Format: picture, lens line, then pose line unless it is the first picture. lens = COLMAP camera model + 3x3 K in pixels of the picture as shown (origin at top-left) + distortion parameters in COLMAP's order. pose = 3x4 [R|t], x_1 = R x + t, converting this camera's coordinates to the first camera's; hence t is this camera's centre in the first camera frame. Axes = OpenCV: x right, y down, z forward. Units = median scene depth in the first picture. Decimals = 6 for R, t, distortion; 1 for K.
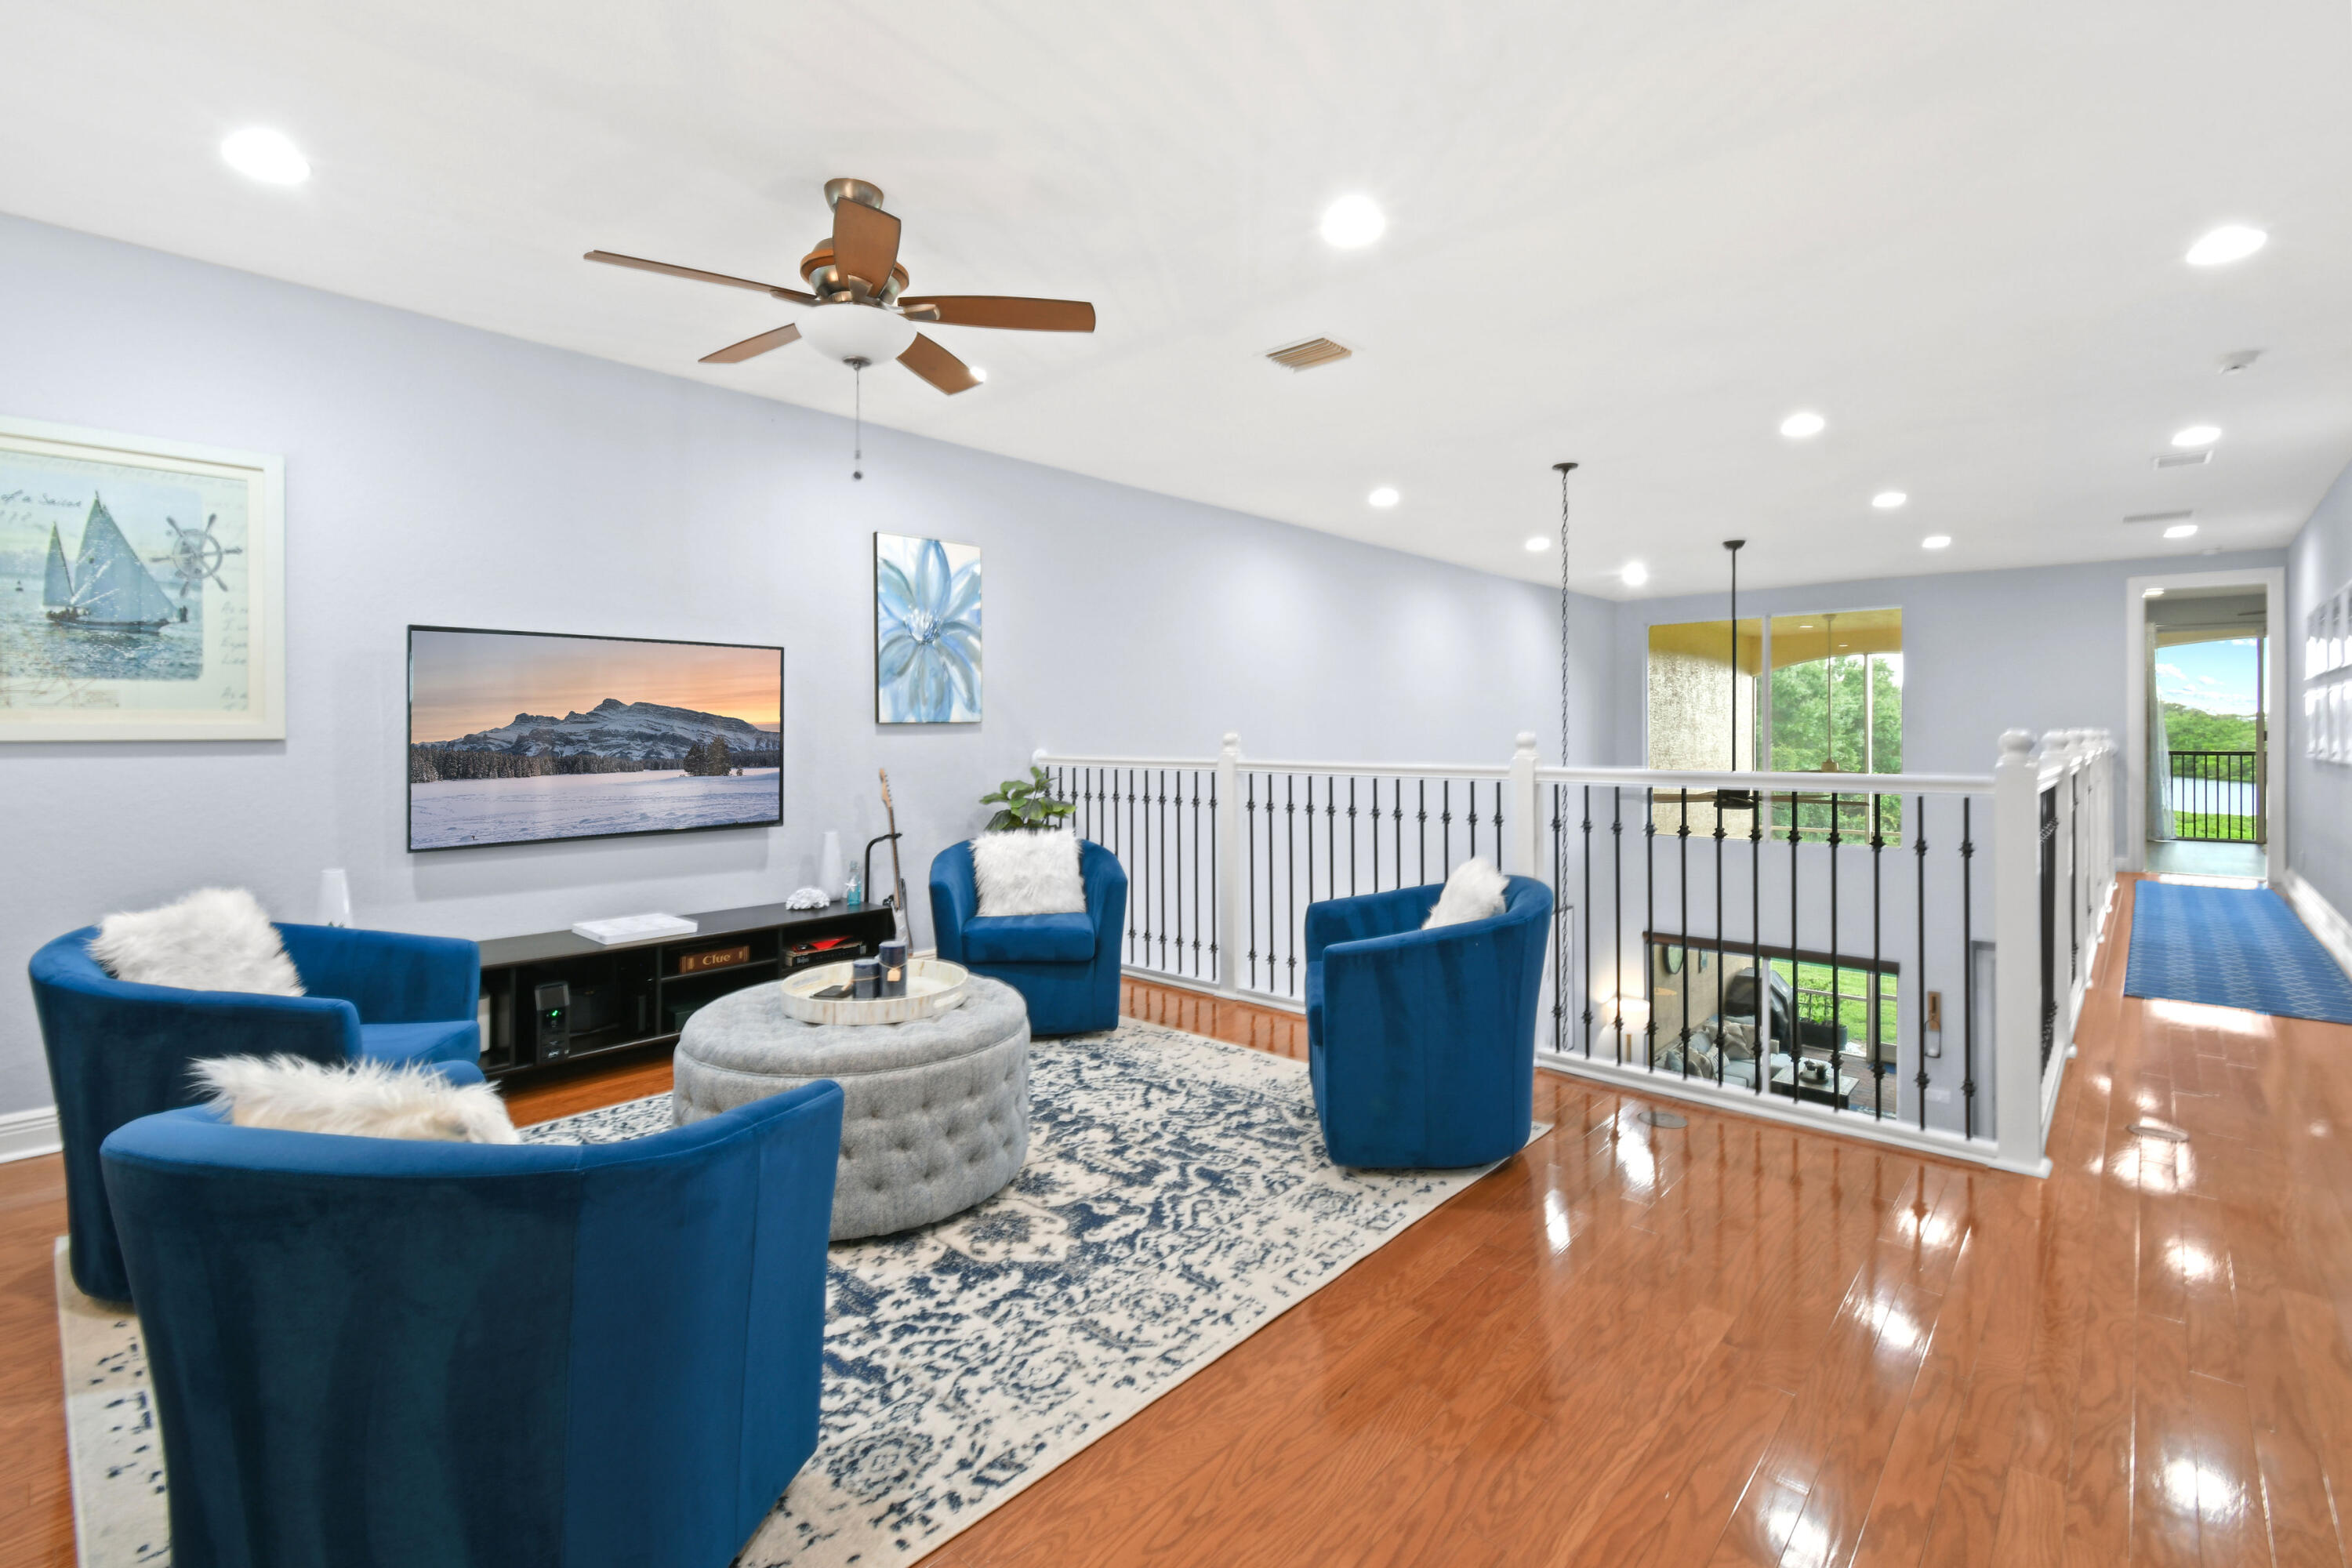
lens RADIAL K [[1060.0, 0, 1185.2], [0, 1060.0, 730.3], [0, 0, 1]] dist [-0.001363, 0.000060]
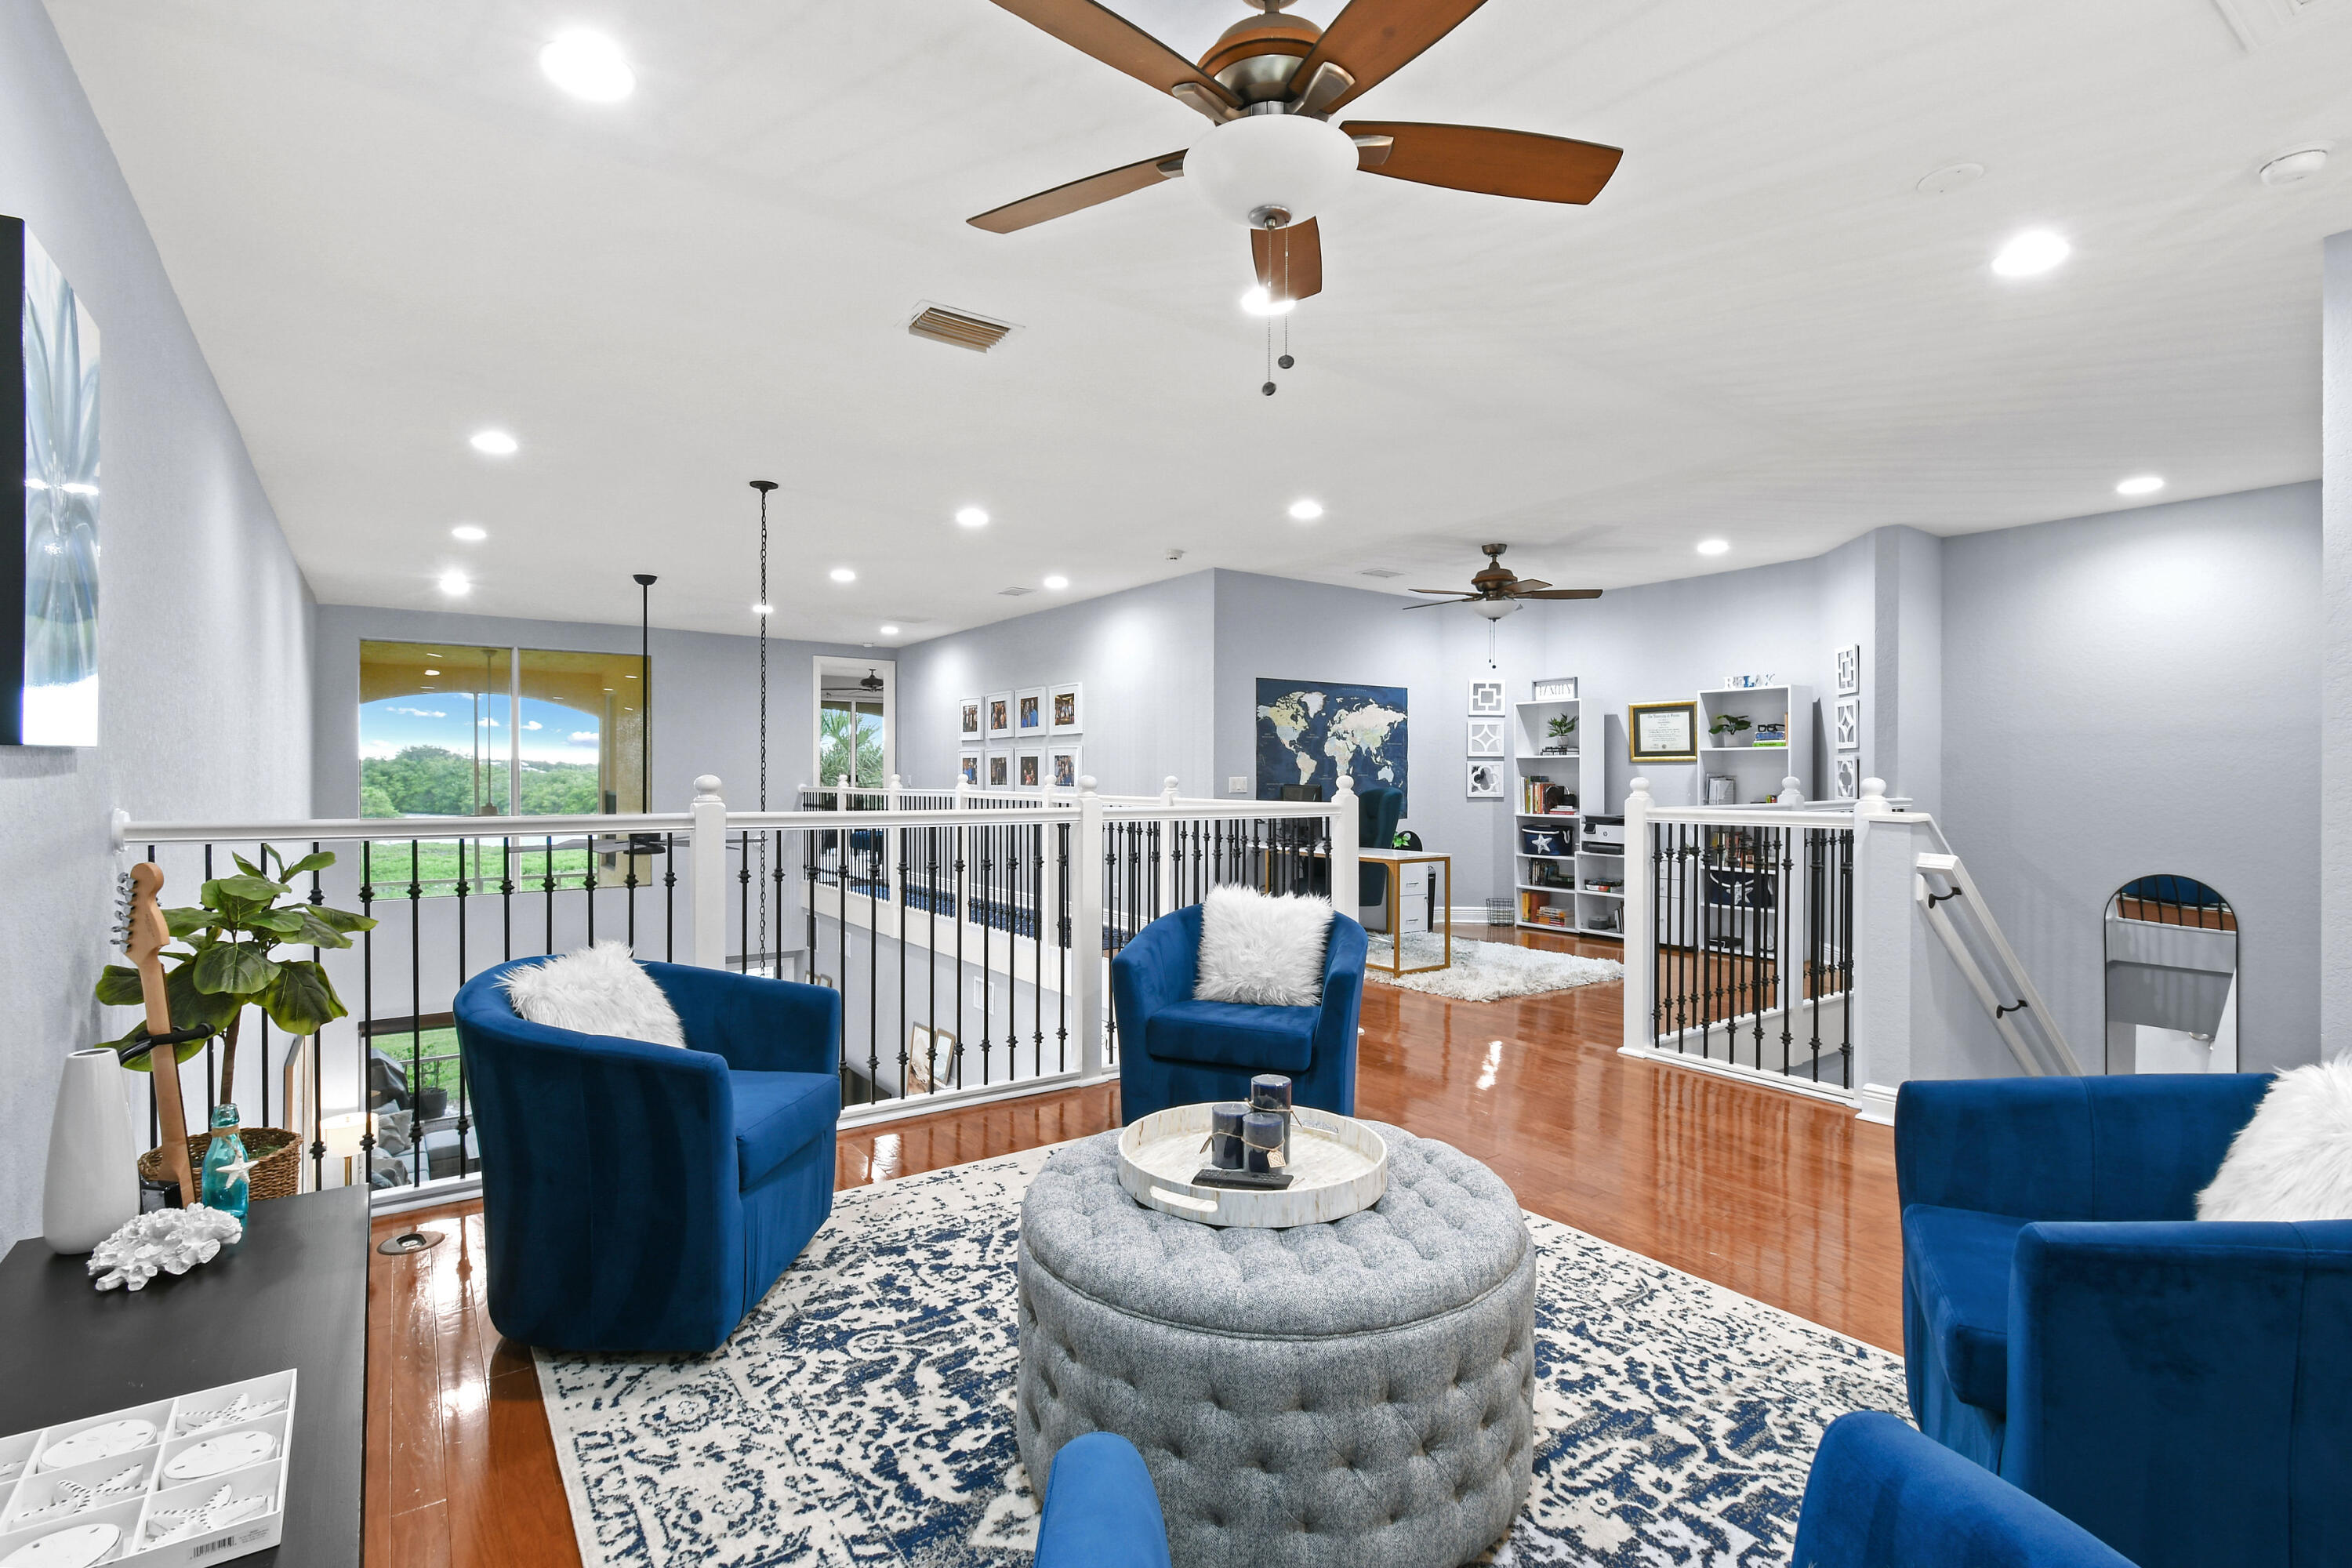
lens RADIAL K [[1087.9, 0, 1179.8], [0, 1087.9, 771.8], [0, 0, 1]] dist [0.003677, 0.000286]
pose [[0.205041, 0.006531, 0.978732, -0.489264], [-0.007299, 0.999960, -0.005143, 0.001583], [-0.978726, -0.006089, 0.205080, 0.451588]]
